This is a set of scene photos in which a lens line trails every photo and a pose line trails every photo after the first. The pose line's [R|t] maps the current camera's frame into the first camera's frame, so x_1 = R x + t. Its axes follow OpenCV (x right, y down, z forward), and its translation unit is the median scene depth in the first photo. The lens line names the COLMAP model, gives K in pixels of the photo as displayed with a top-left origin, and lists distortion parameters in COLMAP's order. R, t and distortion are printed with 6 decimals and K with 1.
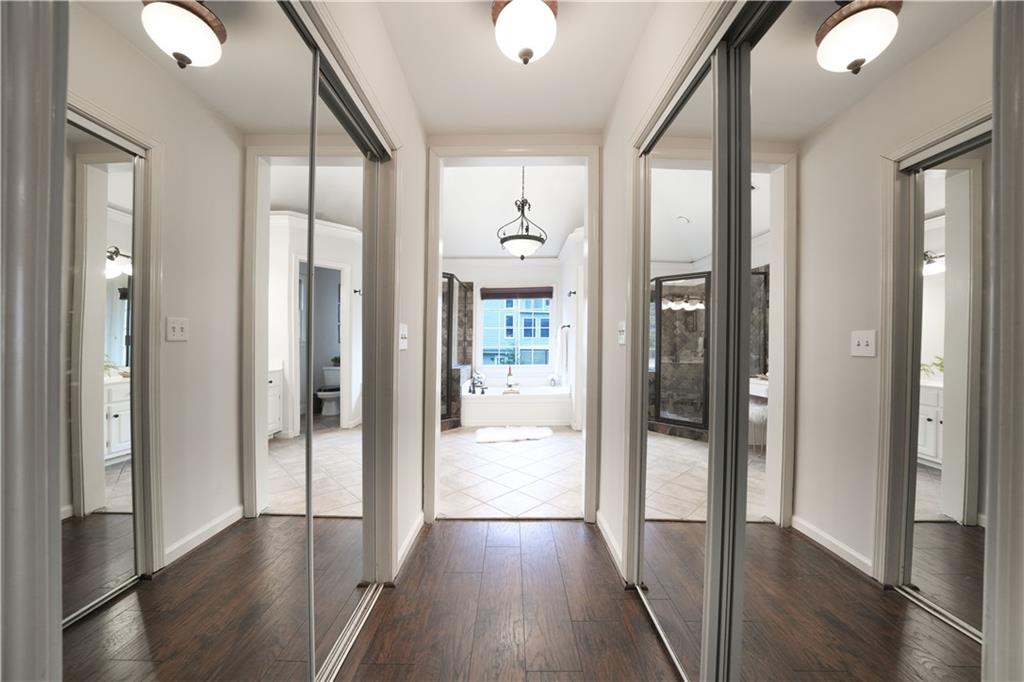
lens RADIAL K [[355.2, 0, 511.3], [0, 355.2, 344.0], [0, 0, 1]] dist [-0.017958, 0.000718]
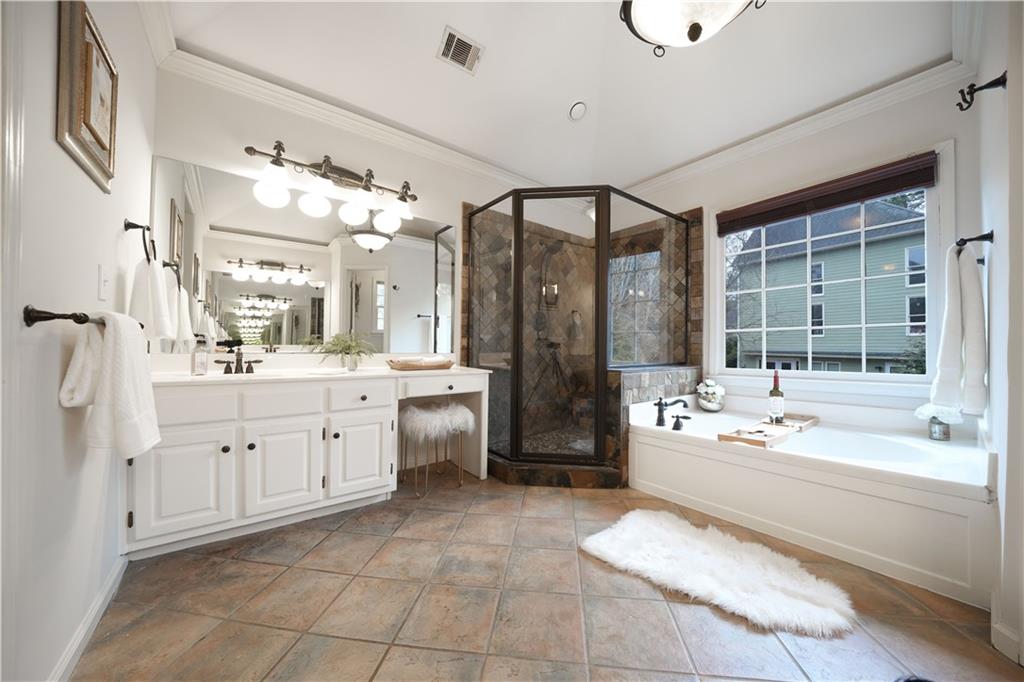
lens RADIAL K [[355.2, 0, 508.6], [0, 355.2, 343.9], [0, 0, 1]] dist [-0.017958, 0.000718]
pose [[0.620388, -0.007879, -0.784256, 0.122635], [-0.001282, 0.999938, -0.011060, 0.031839], [0.784294, 0.007867, 0.620339, 0.477938]]
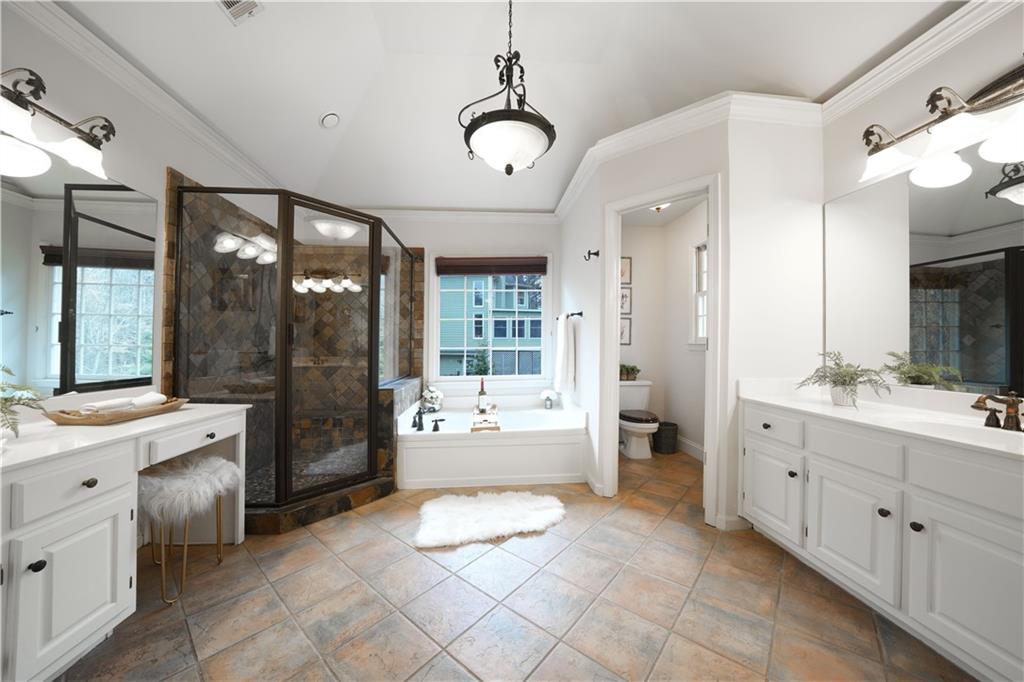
lens RADIAL K [[355.2, 0, 513.0], [0, 355.2, 343.4], [0, 0, 1]] dist [-0.017958, 0.000718]
pose [[0.995647, -0.004139, 0.093111, -0.007401], [0.004542, 0.999981, -0.004117, 0.001490], [-0.093092, 0.004522, 0.995647, 0.359036]]
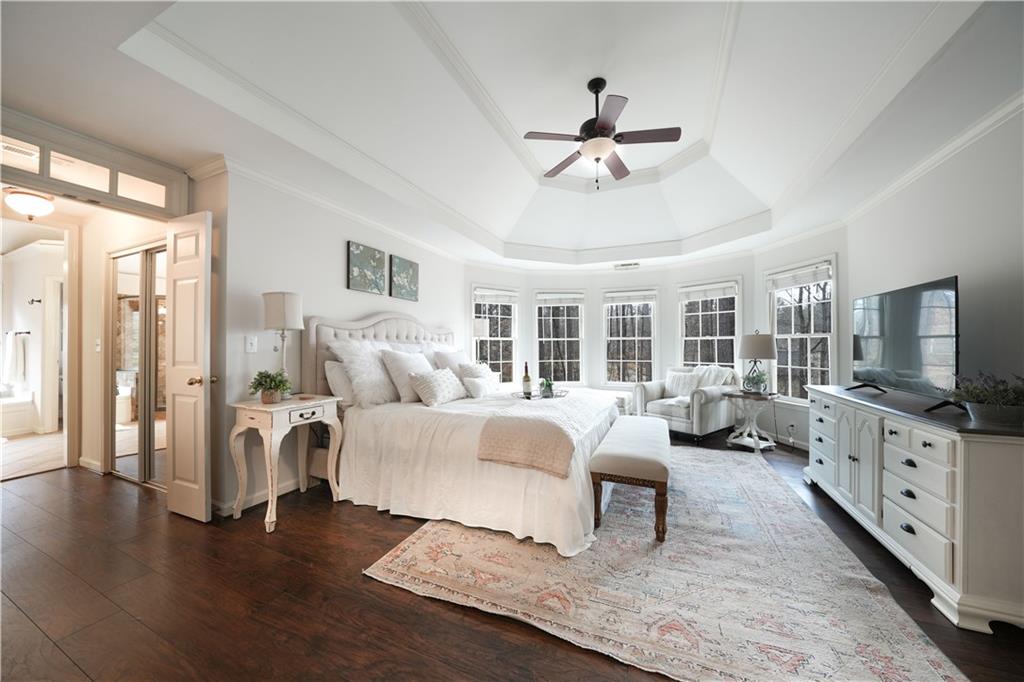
lens RADIAL K [[355.2, 0, 513.2], [0, 355.2, 344.8], [0, 0, 1]] dist [-0.017958, 0.000718]
pose [[0.403197, -0.003766, 0.915105, -0.145445], [0.007309, 0.999973, 0.000895, -0.007165], [-0.915084, 0.006327, 0.403214, -0.532076]]
